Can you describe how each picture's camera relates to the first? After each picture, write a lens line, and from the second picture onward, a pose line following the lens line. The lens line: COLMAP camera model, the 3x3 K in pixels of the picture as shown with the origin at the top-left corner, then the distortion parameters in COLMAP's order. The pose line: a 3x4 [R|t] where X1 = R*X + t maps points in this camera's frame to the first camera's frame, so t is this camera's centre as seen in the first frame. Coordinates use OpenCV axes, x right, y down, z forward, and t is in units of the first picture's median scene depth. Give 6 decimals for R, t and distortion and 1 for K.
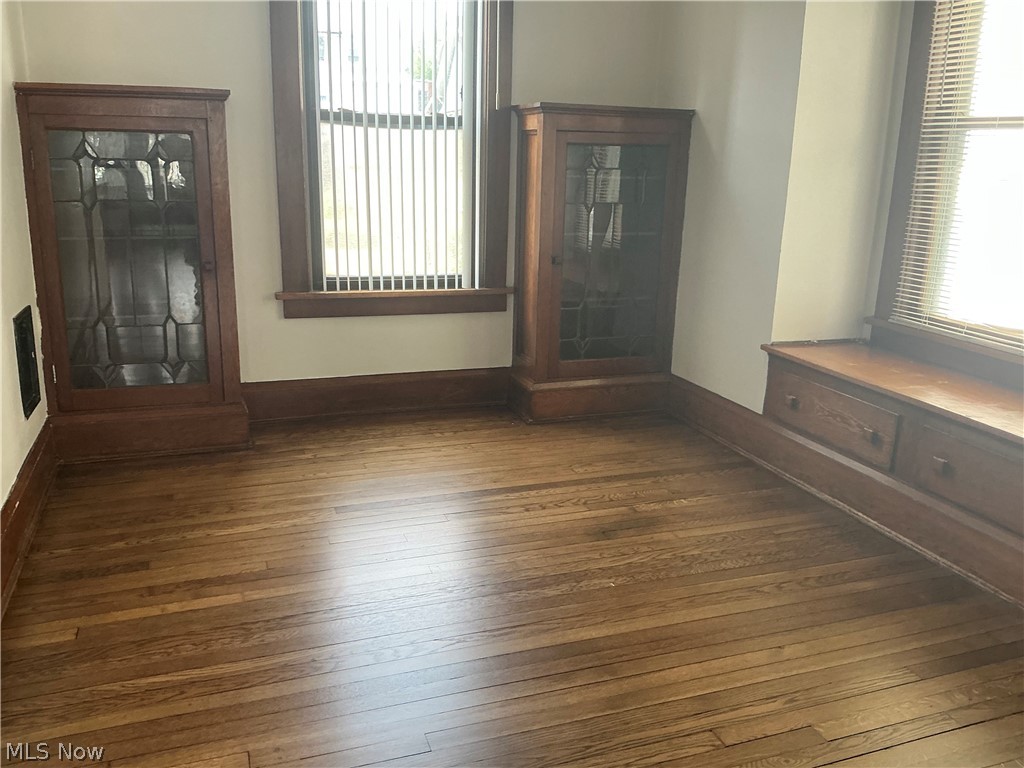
lens RADIAL K [[861.0, 0, 519.4], [0, 861.0, 378.3], [0, 0, 1]] dist [0.103099, -0.225175]
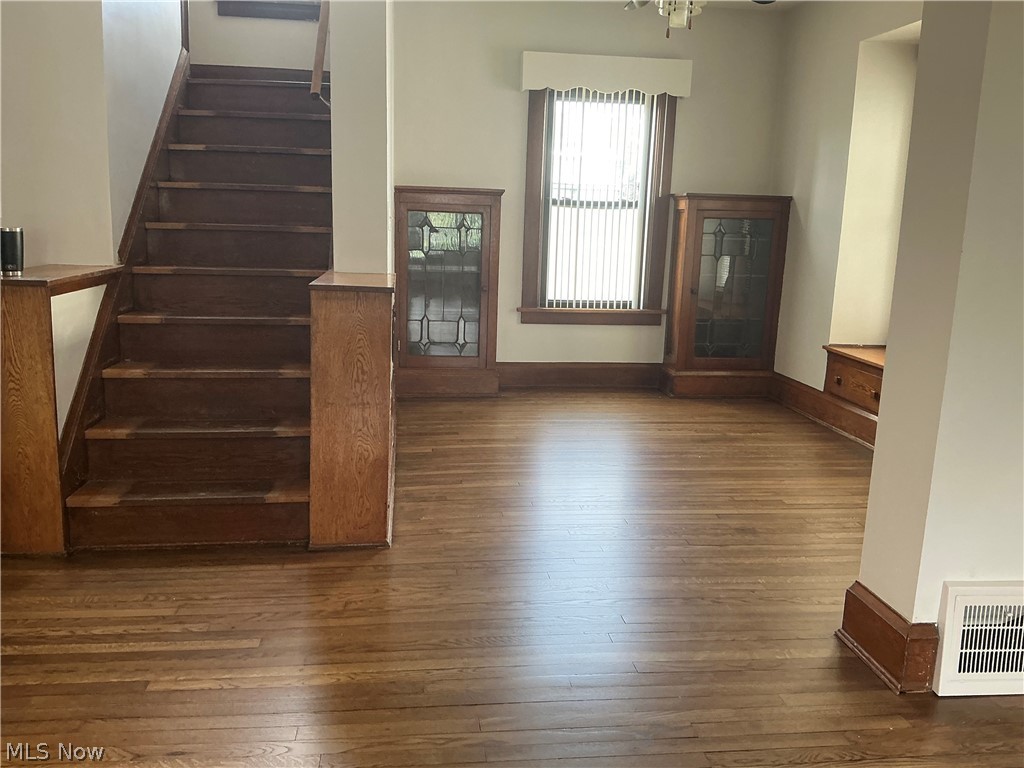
lens RADIAL K [[853.0, 0, 508.4], [0, 853.0, 384.5], [0, 0, 1]] dist [0.142560, -0.298396]
pose [[0.973051, 0.047871, -0.225565, 0.077192], [-0.061954, 0.996519, -0.055773, 0.141157], [0.222110, 0.068245, 0.972630, -0.583520]]
